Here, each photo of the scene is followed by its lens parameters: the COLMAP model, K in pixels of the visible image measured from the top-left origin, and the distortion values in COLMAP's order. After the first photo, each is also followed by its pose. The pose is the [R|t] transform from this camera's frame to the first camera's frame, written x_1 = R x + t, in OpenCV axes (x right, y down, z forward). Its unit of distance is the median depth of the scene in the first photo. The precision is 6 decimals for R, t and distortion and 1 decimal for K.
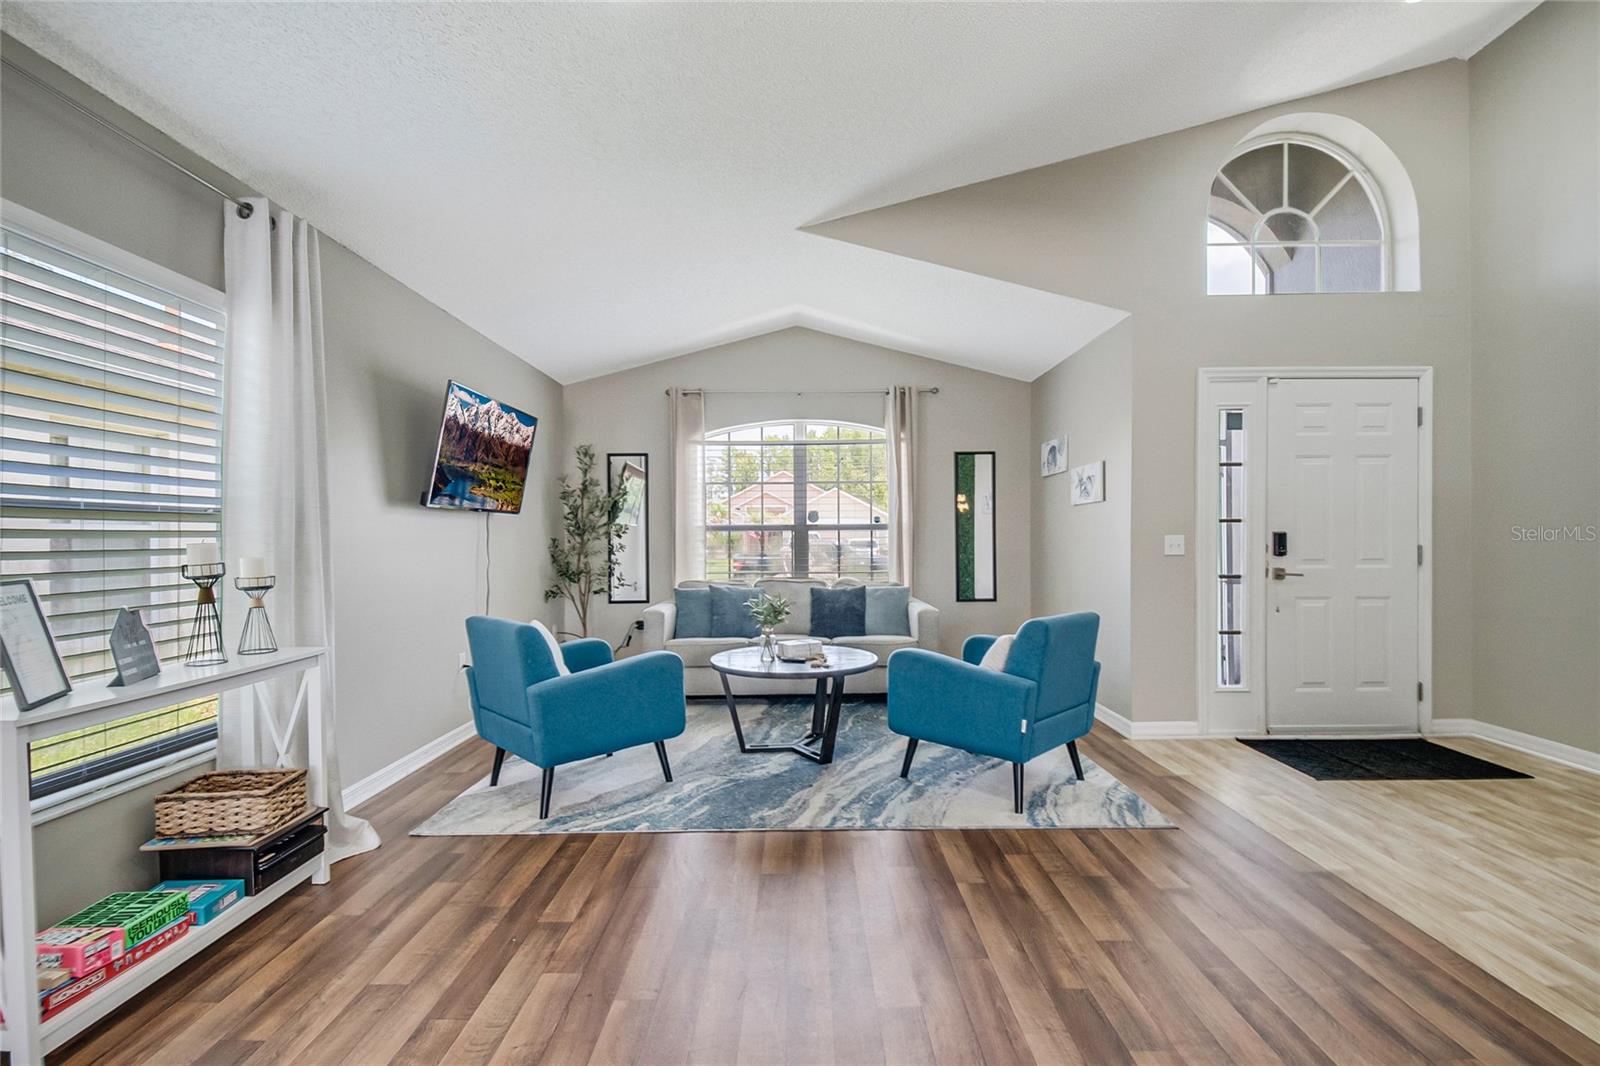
lens RADIAL K [[710.4, 0, 802.1], [0, 710.4, 537.7], [0, 0, 1]] dist [0.007416, -0.003144]
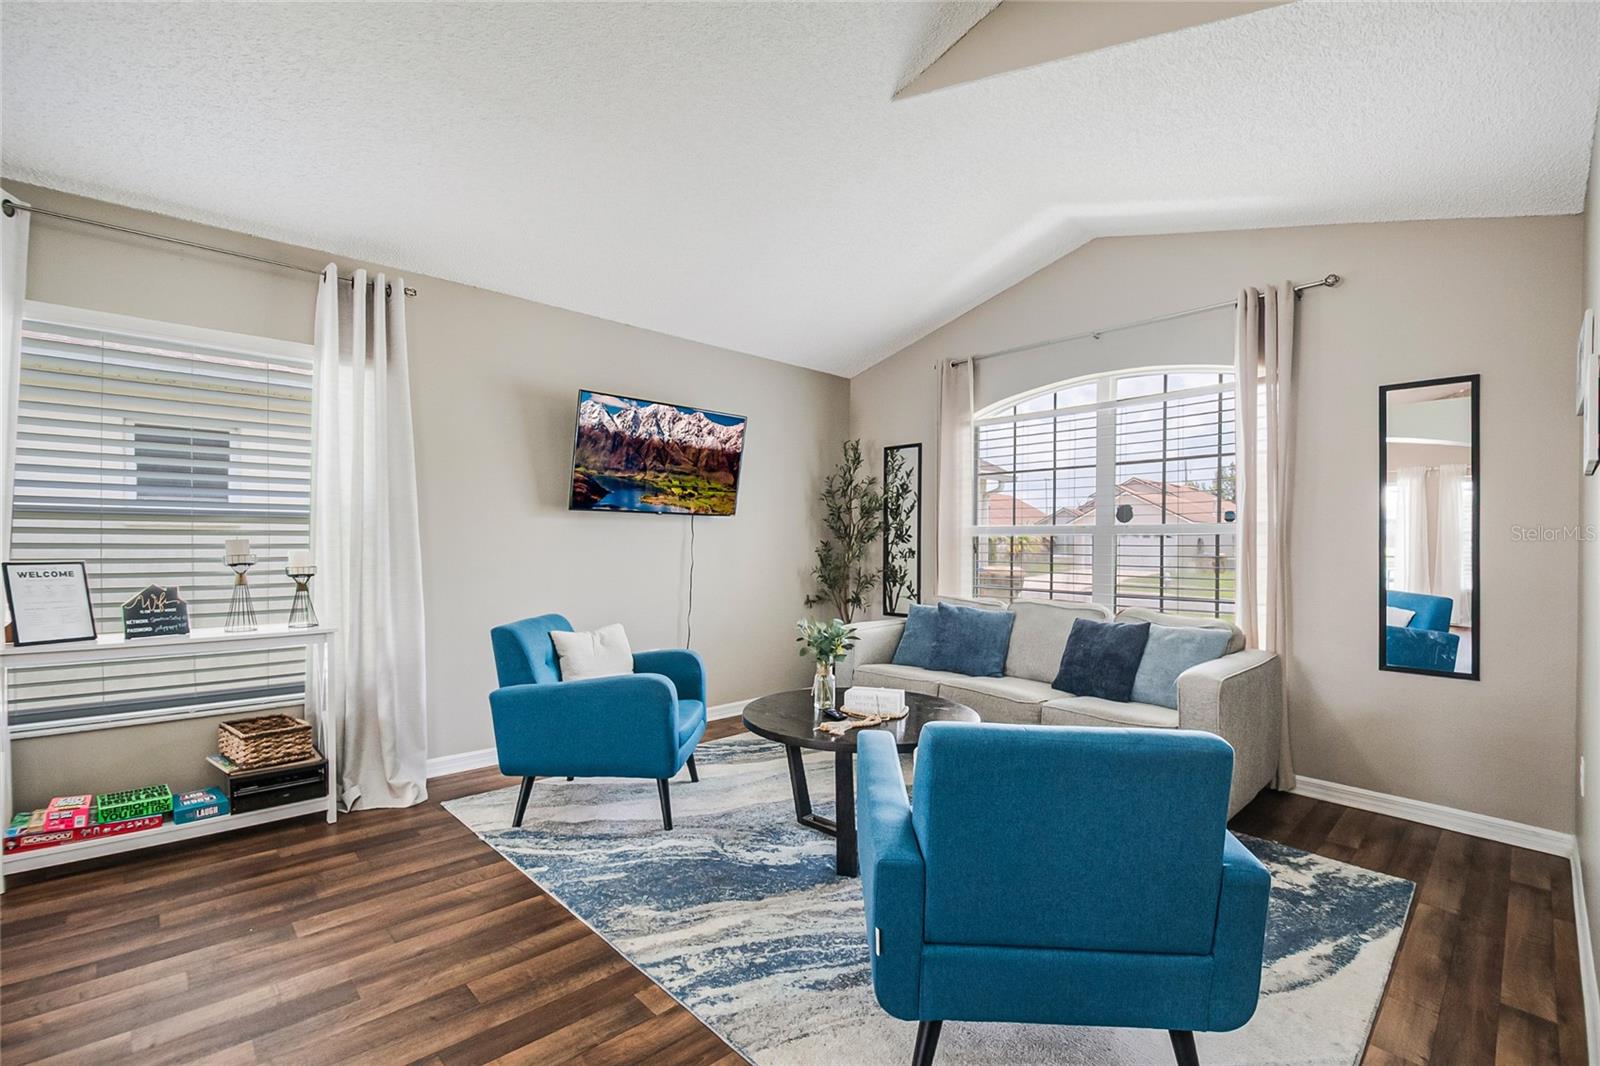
lens RADIAL K [[710.4, 0, 789.7], [0, 710.4, 540.6], [0, 0, 1]] dist [0.007416, -0.003144]
pose [[0.671891, 0.012559, -0.740544, 0.451910], [-0.008597, 0.999921, 0.009157, -0.009826], [0.740600, 0.000214, 0.671946, 0.453129]]
